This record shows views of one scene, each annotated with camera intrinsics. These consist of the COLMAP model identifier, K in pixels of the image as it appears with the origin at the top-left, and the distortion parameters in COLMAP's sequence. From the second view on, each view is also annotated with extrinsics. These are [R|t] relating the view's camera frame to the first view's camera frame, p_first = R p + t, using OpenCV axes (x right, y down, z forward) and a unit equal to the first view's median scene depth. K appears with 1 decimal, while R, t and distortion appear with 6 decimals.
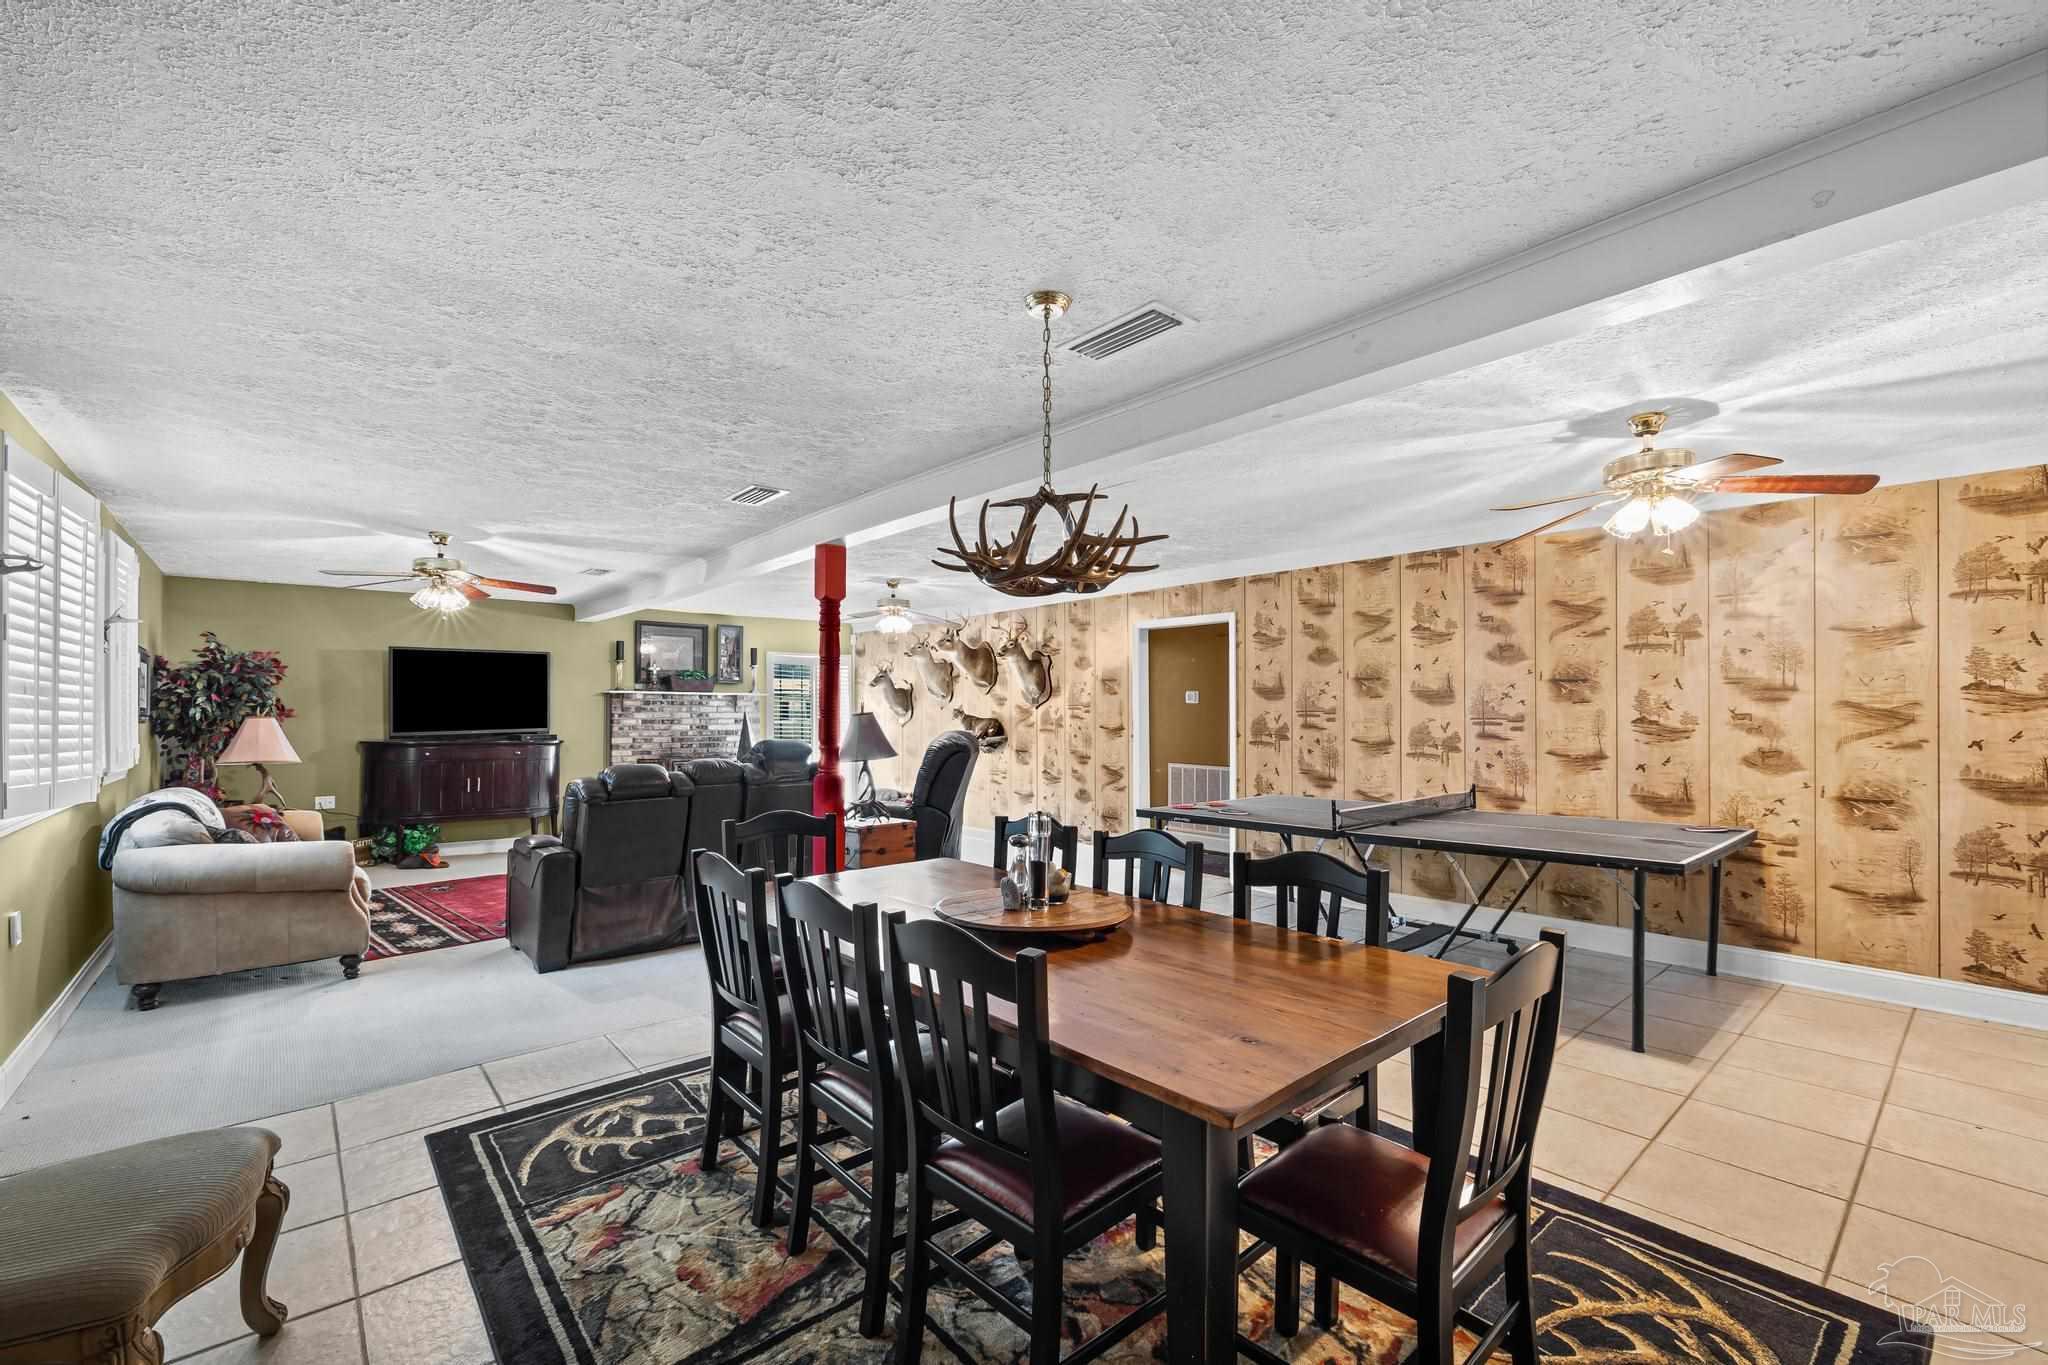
lens RADIAL K [[864.1, 0, 1020.3], [0, 864.1, 718.7], [0, 0, 1]] dist [0.000052, -0.000006]
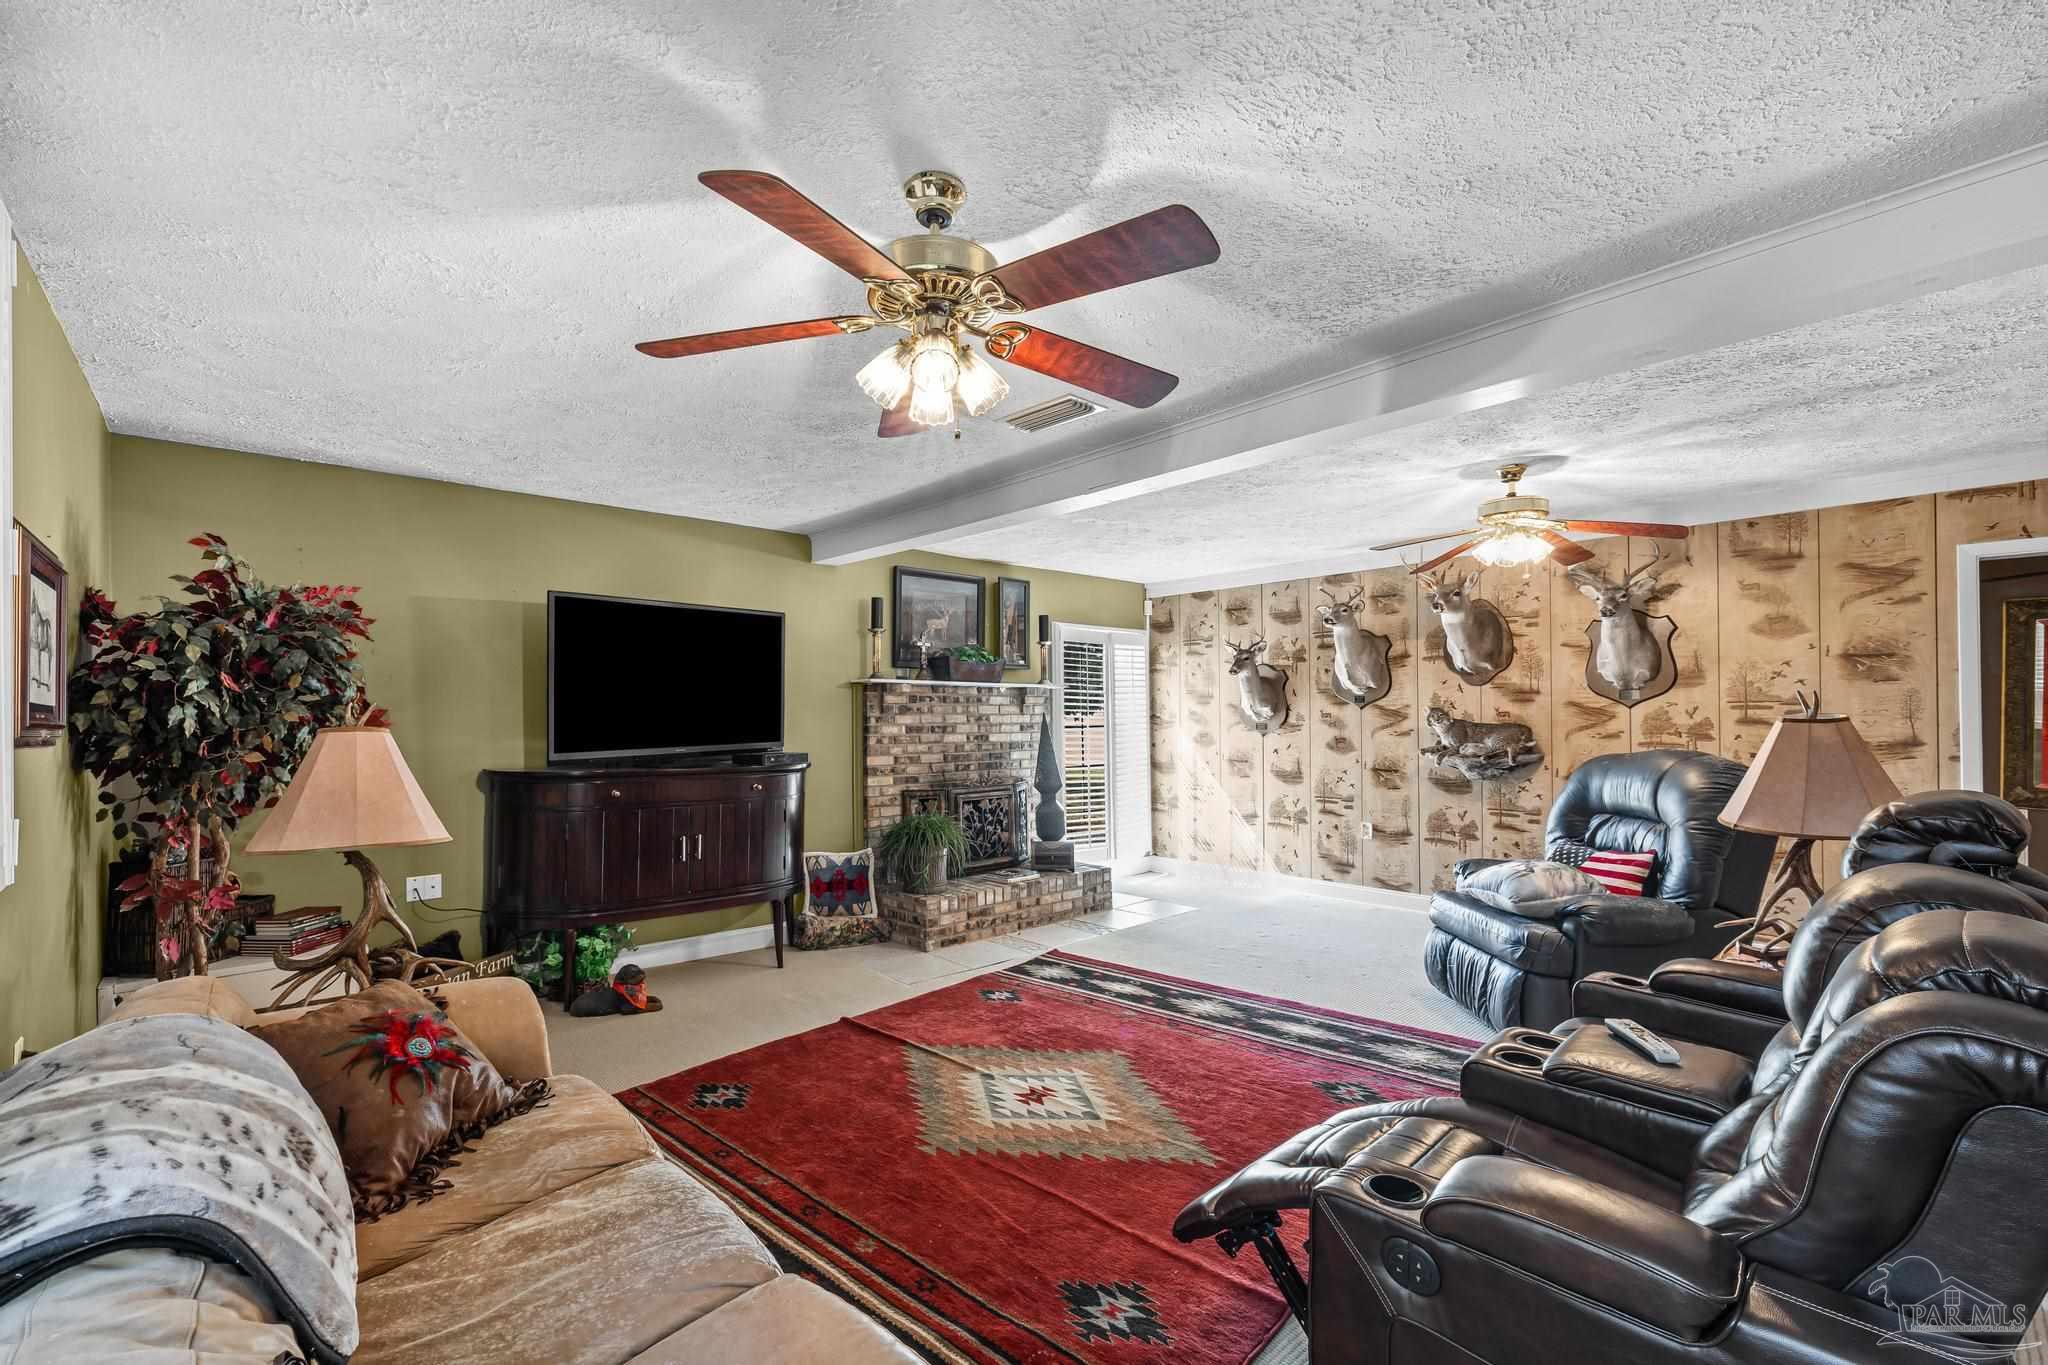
lens RADIAL K [[876.7, 0, 1025.8], [0, 876.7, 723.1], [0, 0, 1]] dist [0.000894, 0.000239]
pose [[0.999751, -0.001388, 0.022260, -0.437201], [0.001293, 0.999990, 0.004294, -0.004502], [-0.022265, -0.004264, 0.999743, 0.445389]]
